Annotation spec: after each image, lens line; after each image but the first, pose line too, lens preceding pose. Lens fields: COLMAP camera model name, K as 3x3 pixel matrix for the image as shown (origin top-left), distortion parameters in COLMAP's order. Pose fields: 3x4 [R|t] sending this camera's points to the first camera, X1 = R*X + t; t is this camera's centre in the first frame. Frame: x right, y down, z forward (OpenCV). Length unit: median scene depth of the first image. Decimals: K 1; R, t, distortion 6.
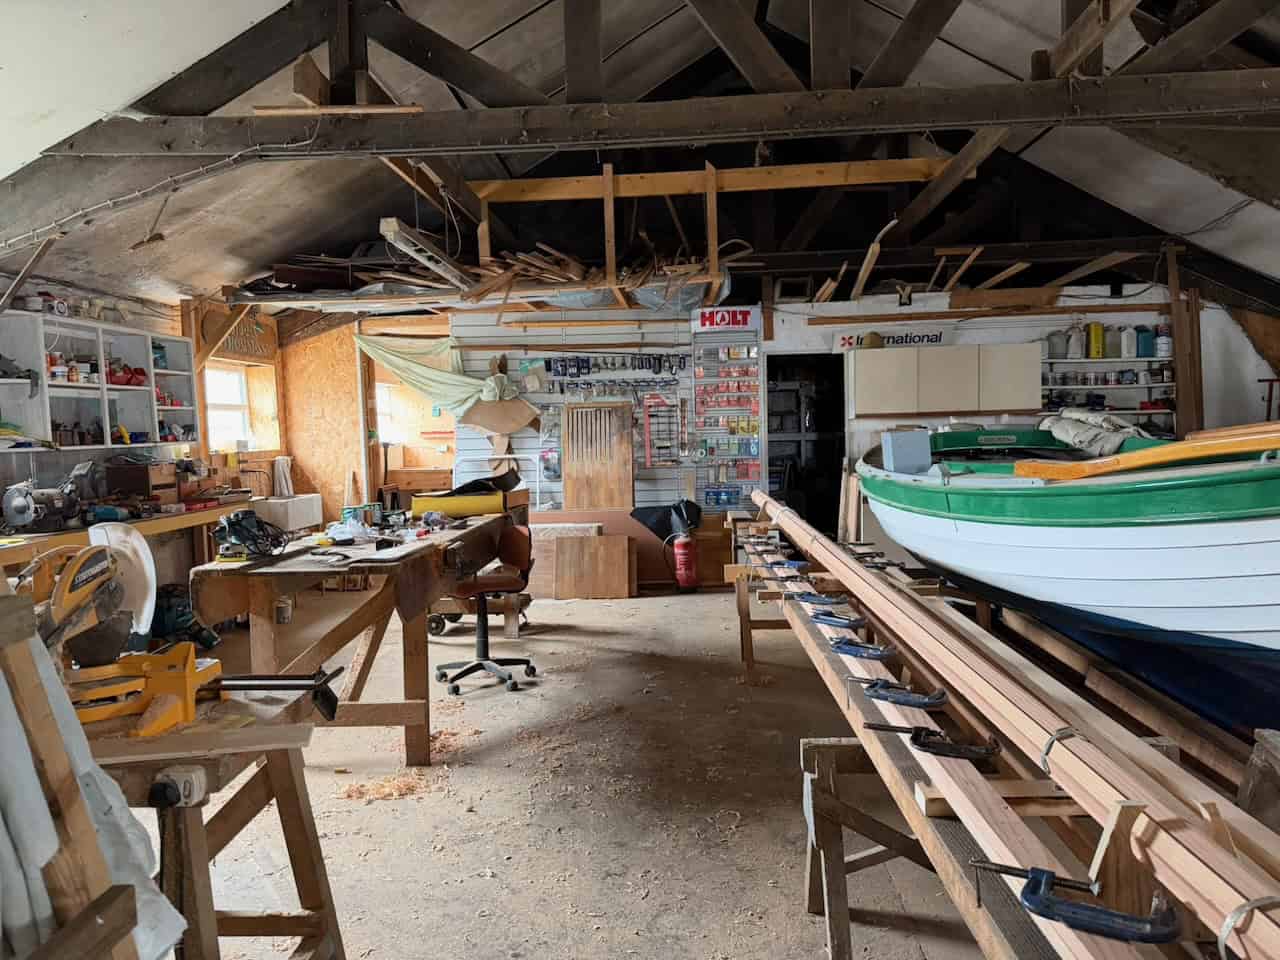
lens RADIAL K [[905.2, 0, 638.7], [0, 905.2, 482.9], [0, 0, 1]] dist [0.013851, -0.028057]
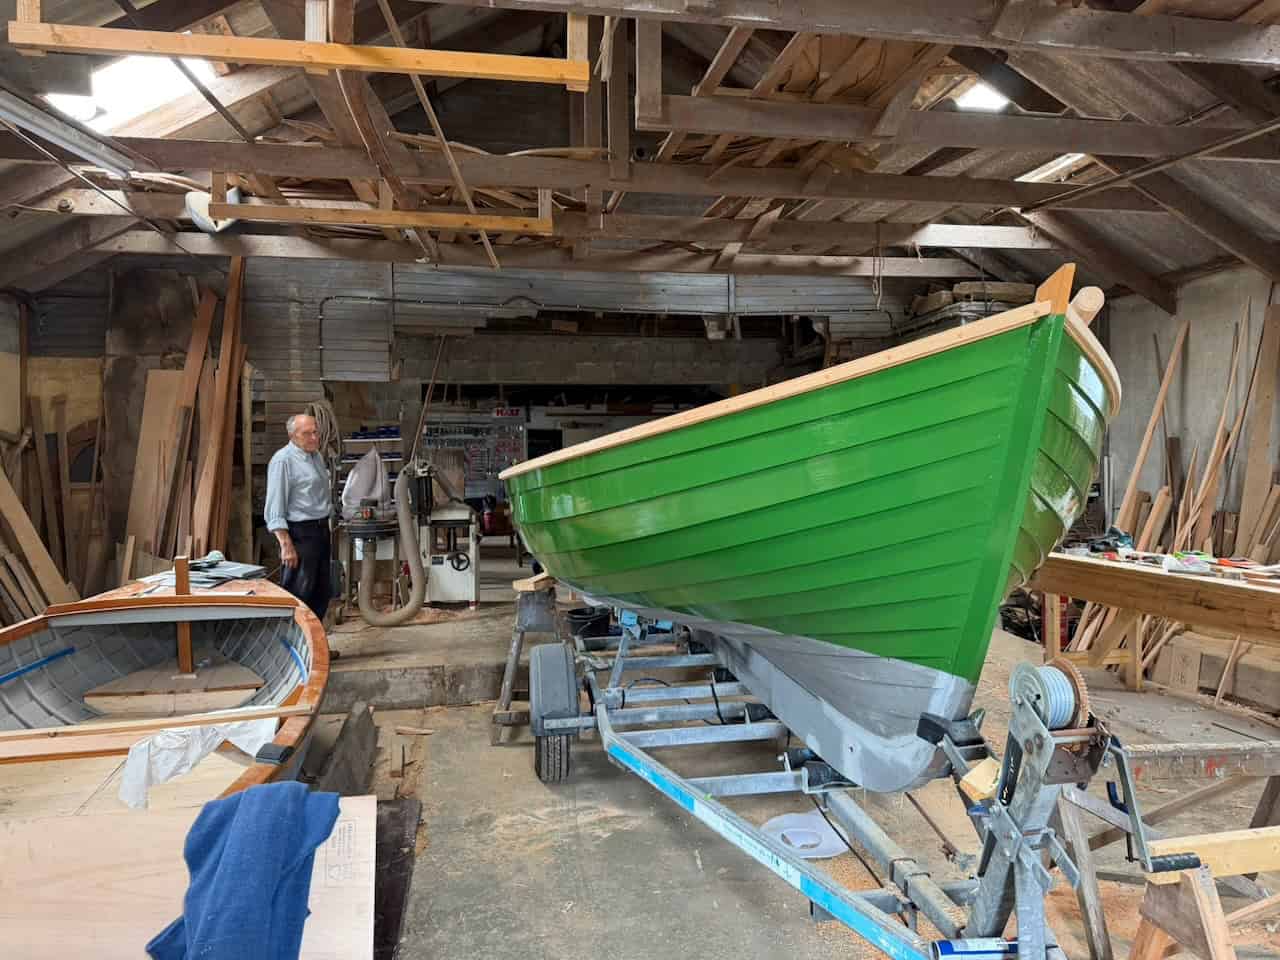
lens RADIAL K [[905.2, 0, 625.8], [0, 905.2, 476.1], [0, 0, 1]] dist [0.013851, -0.028057]
pose [[0.974402, 0.015793, 0.224259, -0.114408], [-0.000312, 0.997624, -0.068900, 0.121399], [-0.224814, 0.067067, 0.972091, -1.167228]]
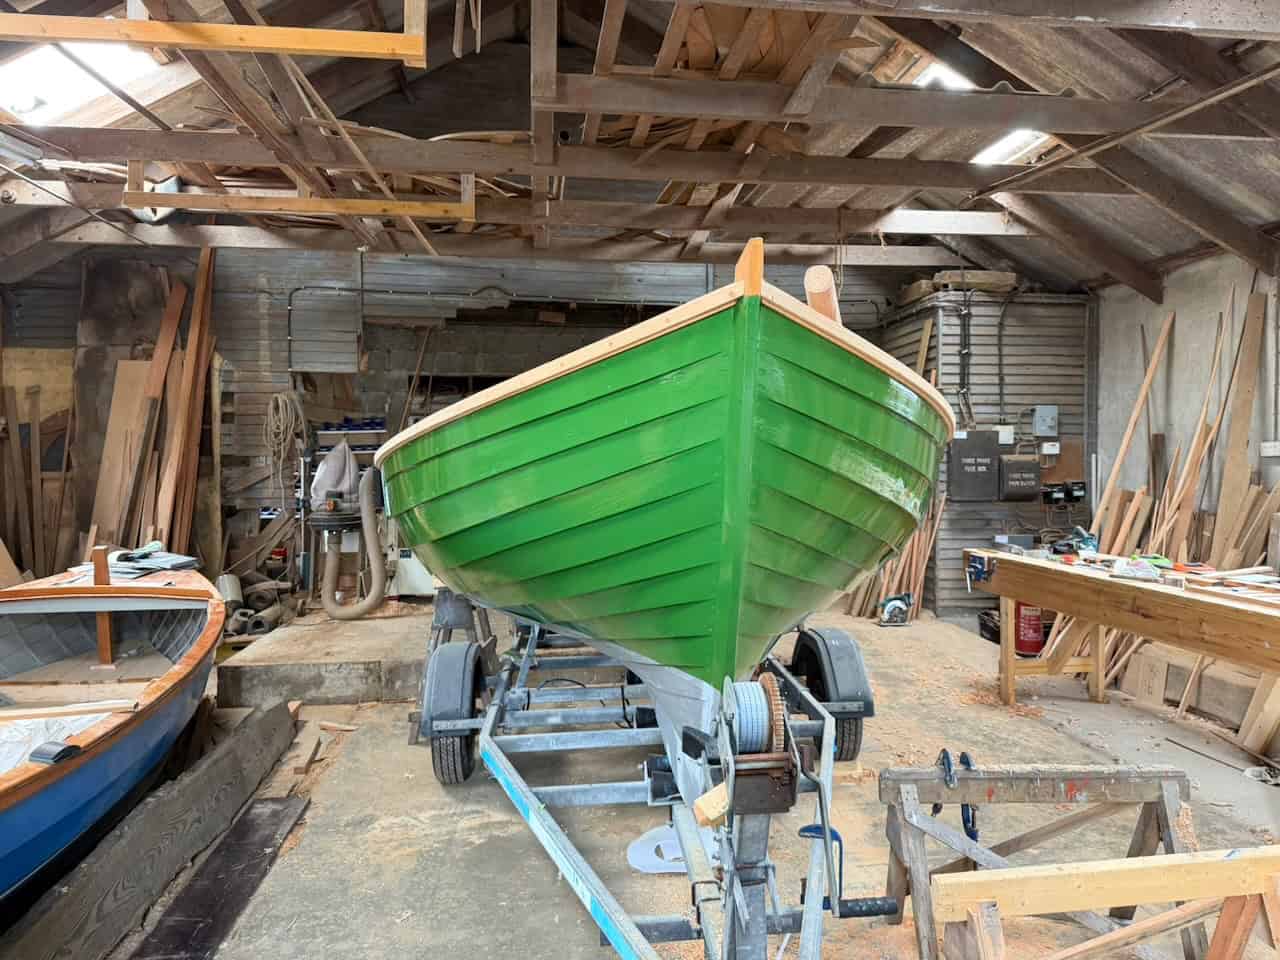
lens RADIAL K [[905.2, 0, 642.5], [0, 905.2, 475.2], [0, 0, 1]] dist [0.013851, -0.028057]
pose [[0.984358, 0.022839, 0.174694, 0.073640], [-0.011996, 0.997949, -0.062873, 0.117277], [-0.175772, 0.059794, 0.982613, -1.167774]]
